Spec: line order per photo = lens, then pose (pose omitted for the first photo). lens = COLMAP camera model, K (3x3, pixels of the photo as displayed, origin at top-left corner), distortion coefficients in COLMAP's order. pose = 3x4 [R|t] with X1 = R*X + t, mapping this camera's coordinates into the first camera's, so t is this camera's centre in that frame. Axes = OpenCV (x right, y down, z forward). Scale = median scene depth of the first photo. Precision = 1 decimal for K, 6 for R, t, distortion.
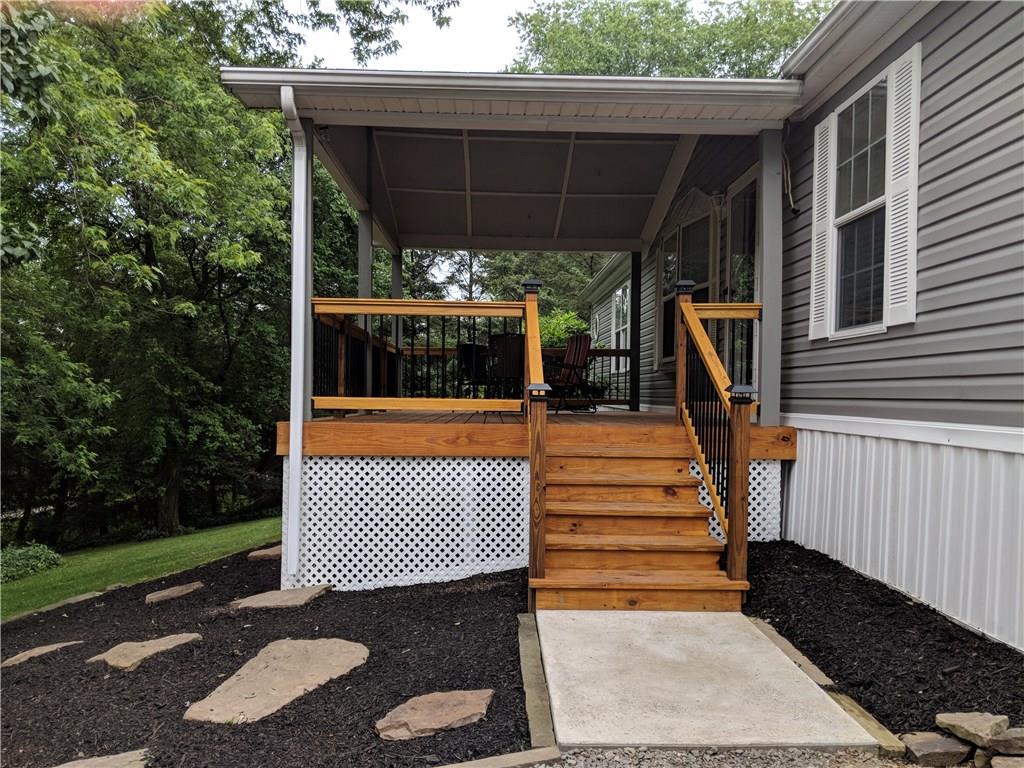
lens RADIAL K [[820.4, 0, 512.2], [0, 820.4, 399.0], [0, 0, 1]] dist [0.000986, -0.003121]
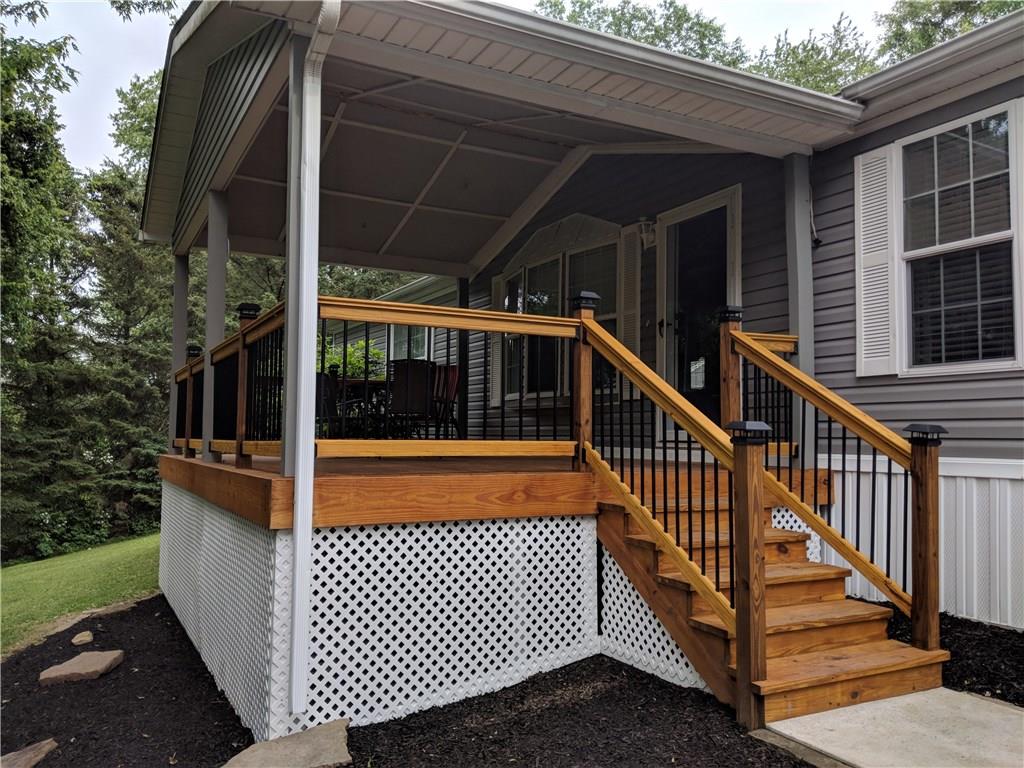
lens RADIAL K [[815.5, 0, 512.0], [0, 815.5, 384.0], [0, 0, 1]] dist [0.014005, -0.064754]
pose [[0.898259, 0.024189, 0.438800, -0.399267], [0.004212, 0.997964, -0.063636, -0.004860], [-0.439446, 0.059010, 0.896329, 0.324599]]
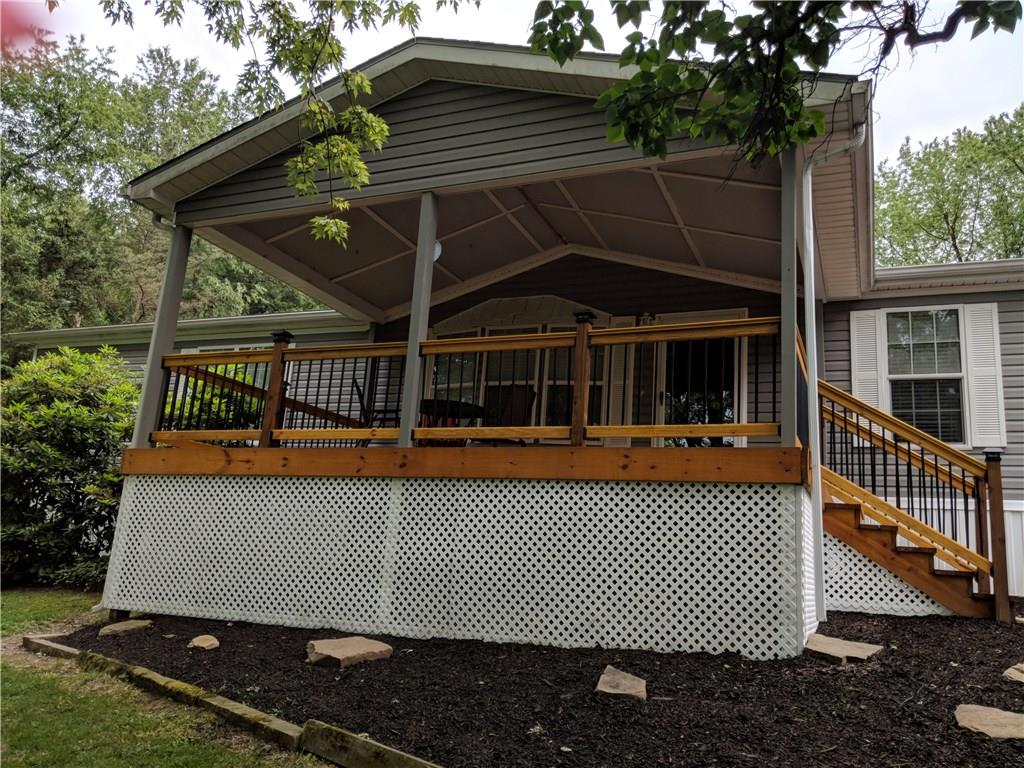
lens RADIAL K [[815.5, 0, 512.0], [0, 815.5, 384.0], [0, 0, 1]] dist [0.014005, -0.064754]
pose [[0.409937, 0.227567, 0.883269, -1.185187], [-0.053054, 0.972686, -0.225981, 0.177072], [-0.910570, 0.045777, 0.410813, 0.932424]]
